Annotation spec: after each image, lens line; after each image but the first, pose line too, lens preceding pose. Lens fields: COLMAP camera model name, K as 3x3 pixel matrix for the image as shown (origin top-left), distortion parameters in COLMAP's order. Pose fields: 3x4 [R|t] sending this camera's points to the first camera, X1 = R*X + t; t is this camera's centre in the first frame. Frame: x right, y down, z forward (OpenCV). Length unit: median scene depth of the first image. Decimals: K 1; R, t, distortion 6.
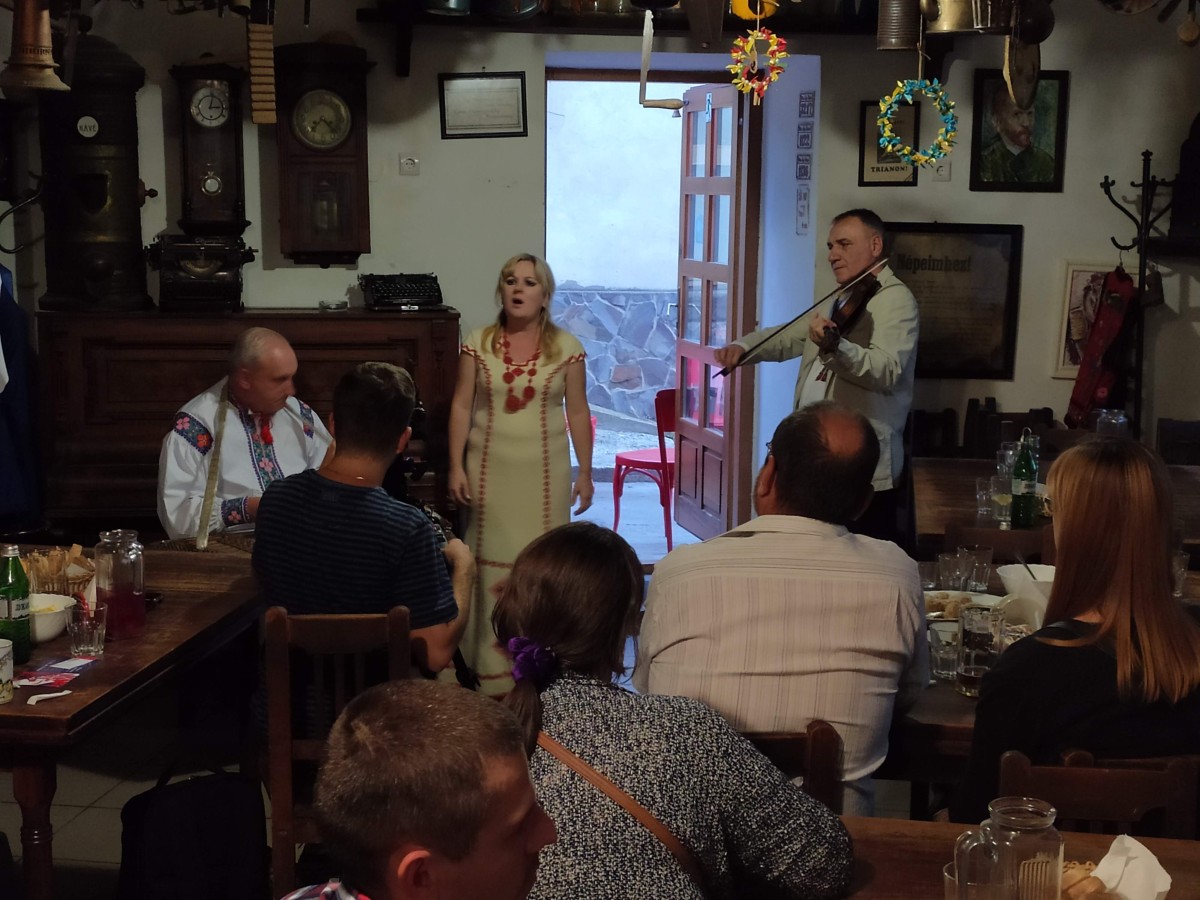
lens RADIAL K [[1858.6, 0, 599.8], [0, 1858.6, 452.5], [0, 0, 1]] dist [0.049207, 0.000000]
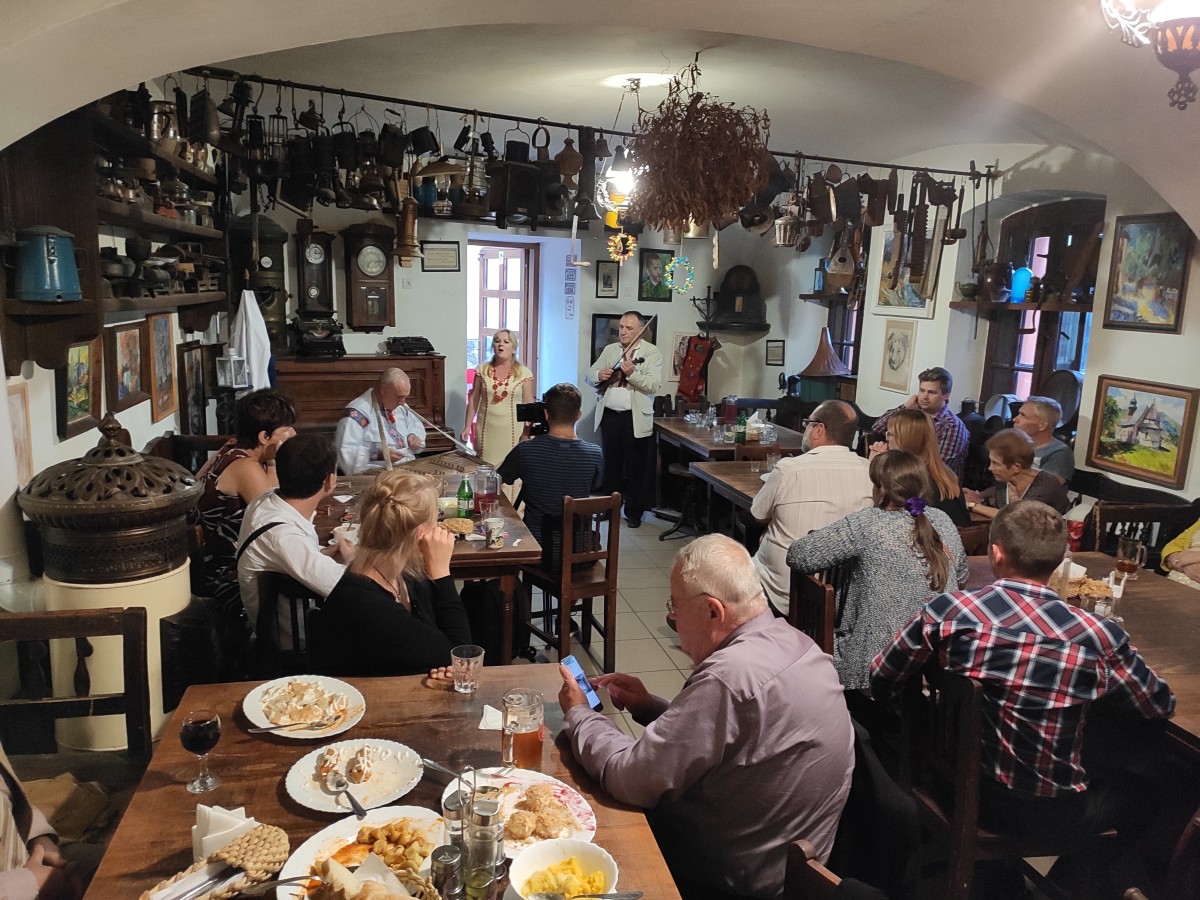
lens RADIAL K [[888.1, 0, 600.6], [0, 888.1, 448.6], [0, 0, 1]] dist [0.024211, -0.012443]
pose [[0.917903, -0.047754, 0.393920, -0.313524], [0.030945, 0.998323, 0.048918, -0.014085], [-0.395595, -0.032712, 0.917842, 0.001544]]
